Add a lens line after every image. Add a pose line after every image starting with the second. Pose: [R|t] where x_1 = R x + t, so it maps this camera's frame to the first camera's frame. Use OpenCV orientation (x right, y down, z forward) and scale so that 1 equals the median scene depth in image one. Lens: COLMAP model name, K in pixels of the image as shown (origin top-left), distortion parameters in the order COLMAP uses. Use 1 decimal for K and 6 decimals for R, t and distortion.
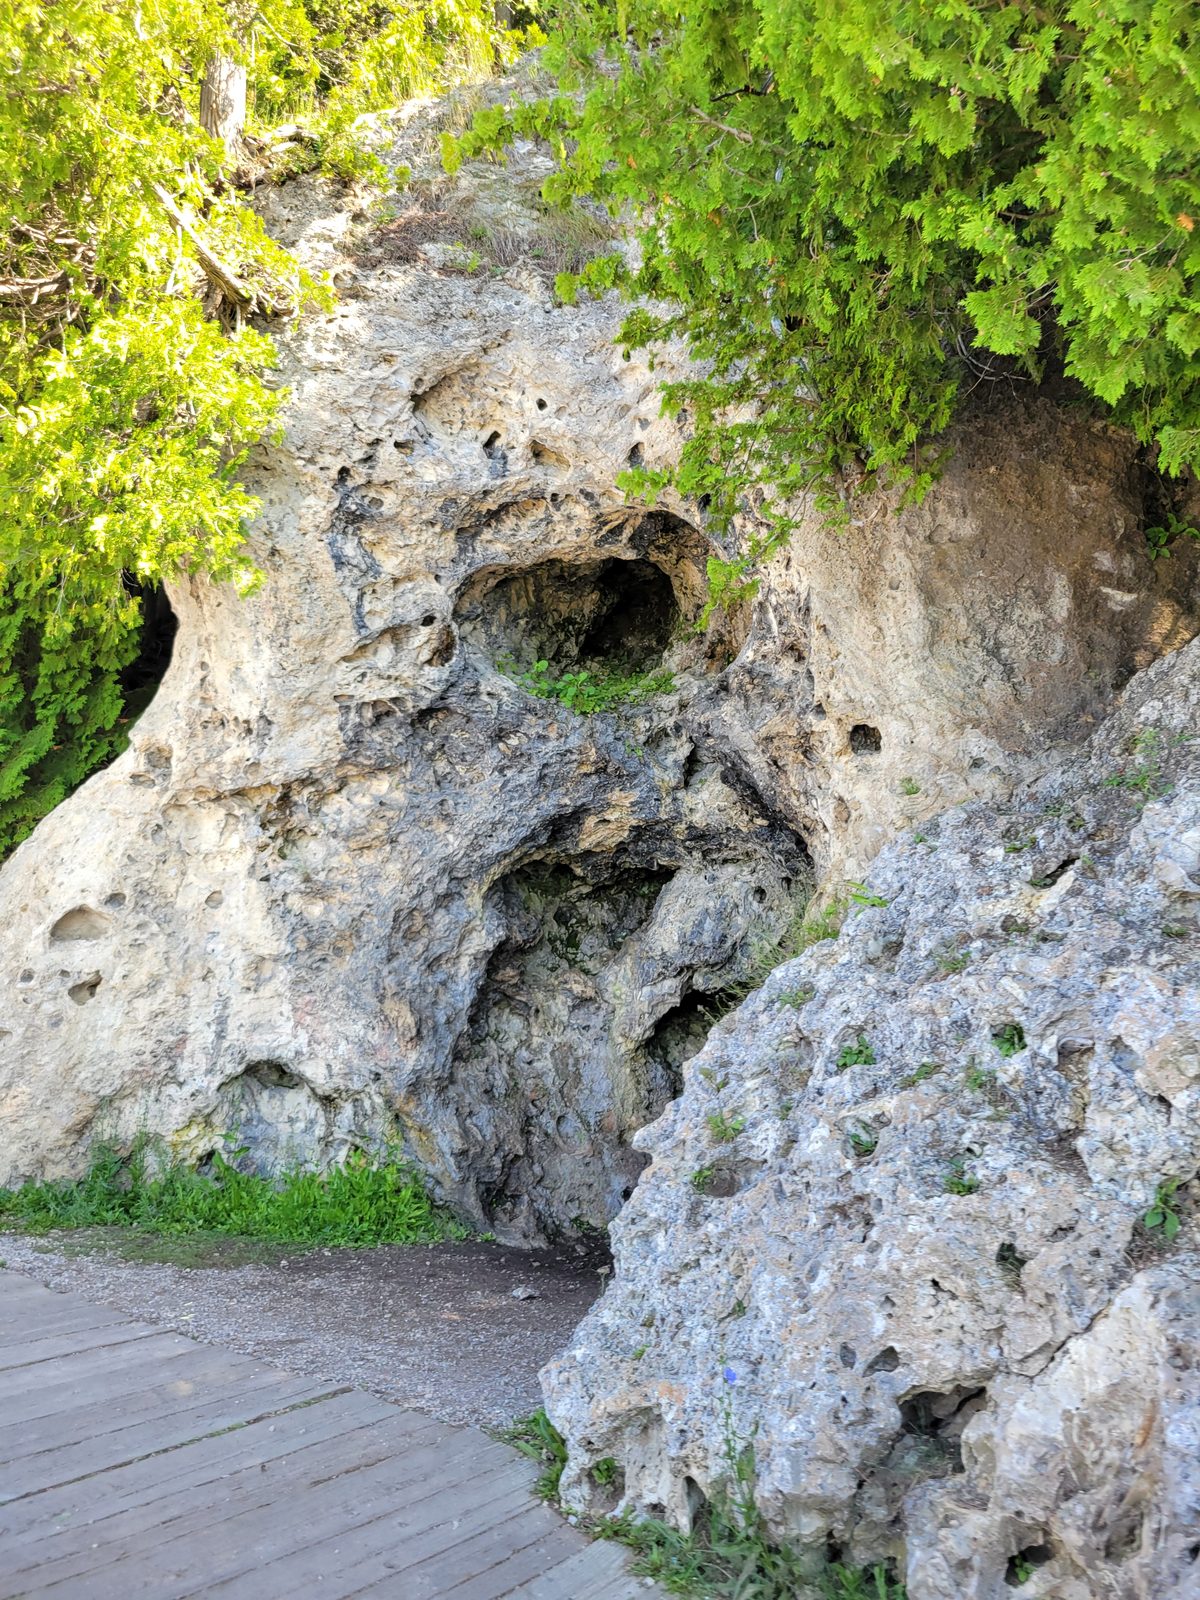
lens RADIAL K [[1106.3, 0, 600.0], [0, 1106.3, 800.0], [0, 0, 1]] dist [0.046092, 0.000137]
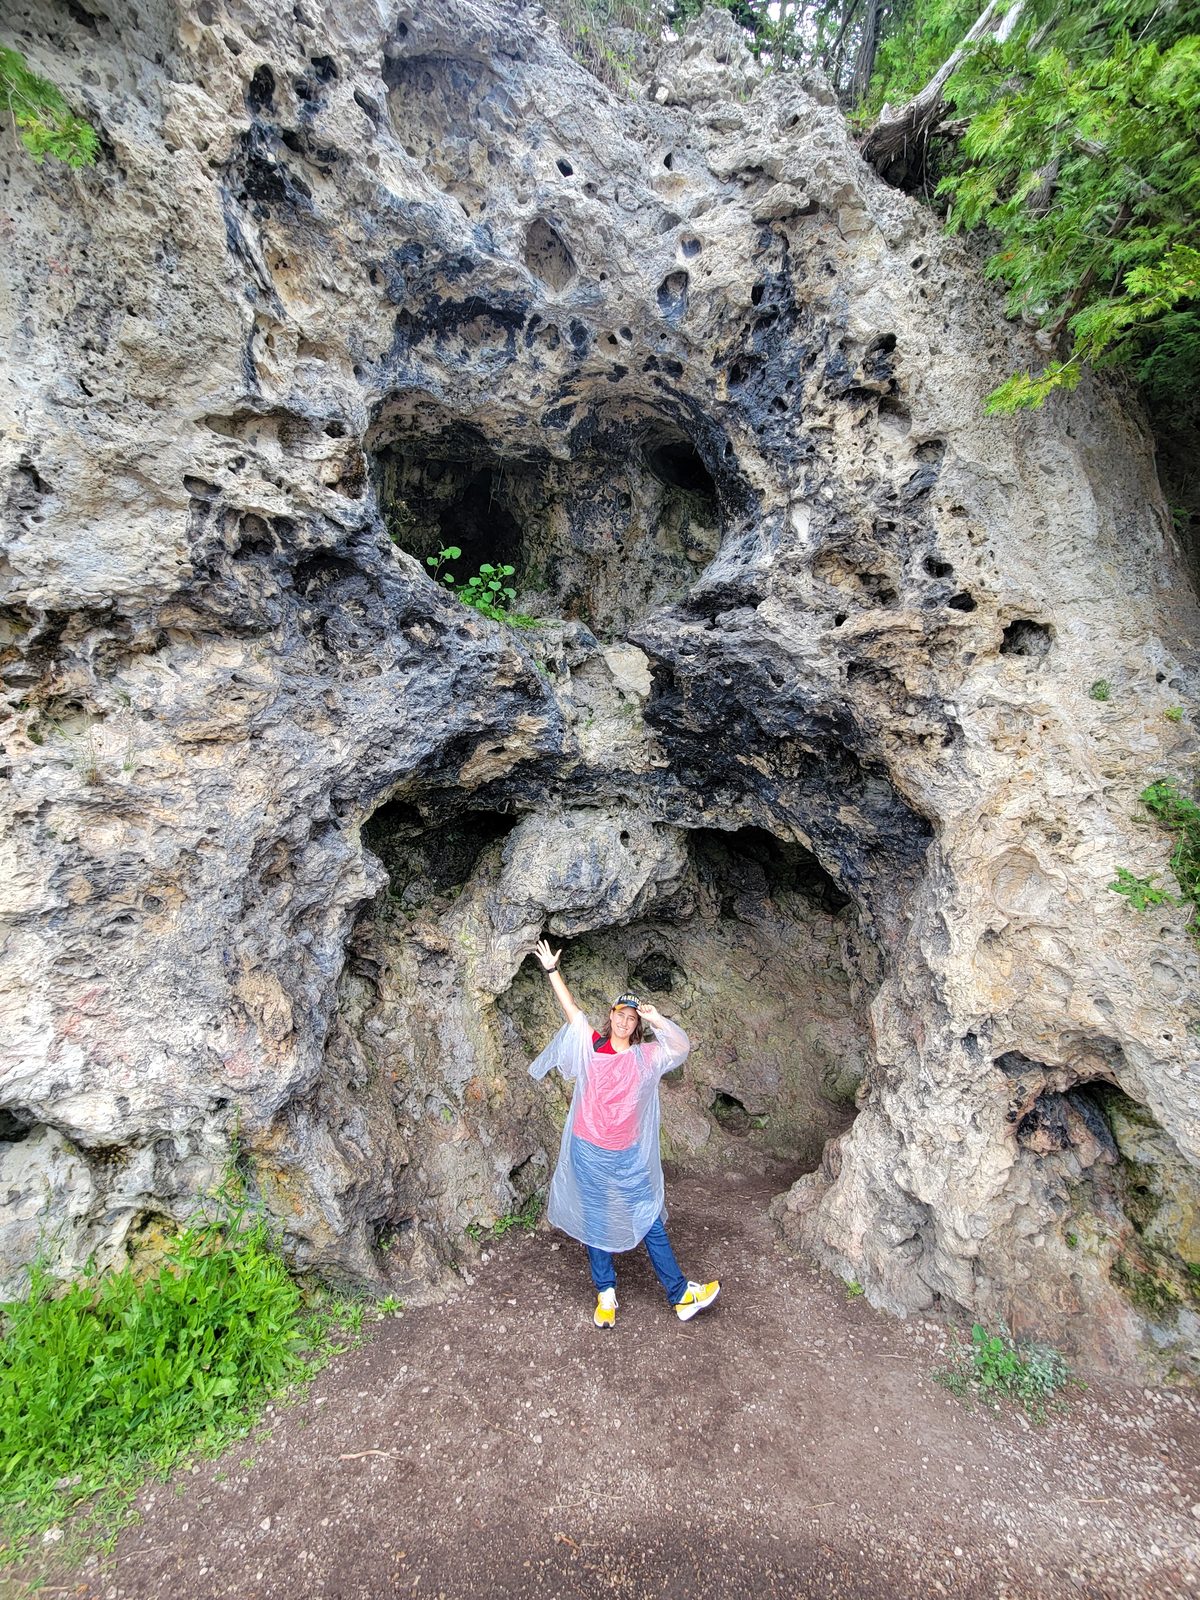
lens RADIAL K [[647.7, 0, 600.0], [0, 647.7, 800.0], [0, 0, 1]] dist [0.001573, -0.000024]
pose [[0.836714, 0.062176, 0.544099, -0.222709], [-0.053089, 0.998064, -0.032411, 0.076947], [-0.545061, -0.001767, 0.838395, 0.560904]]
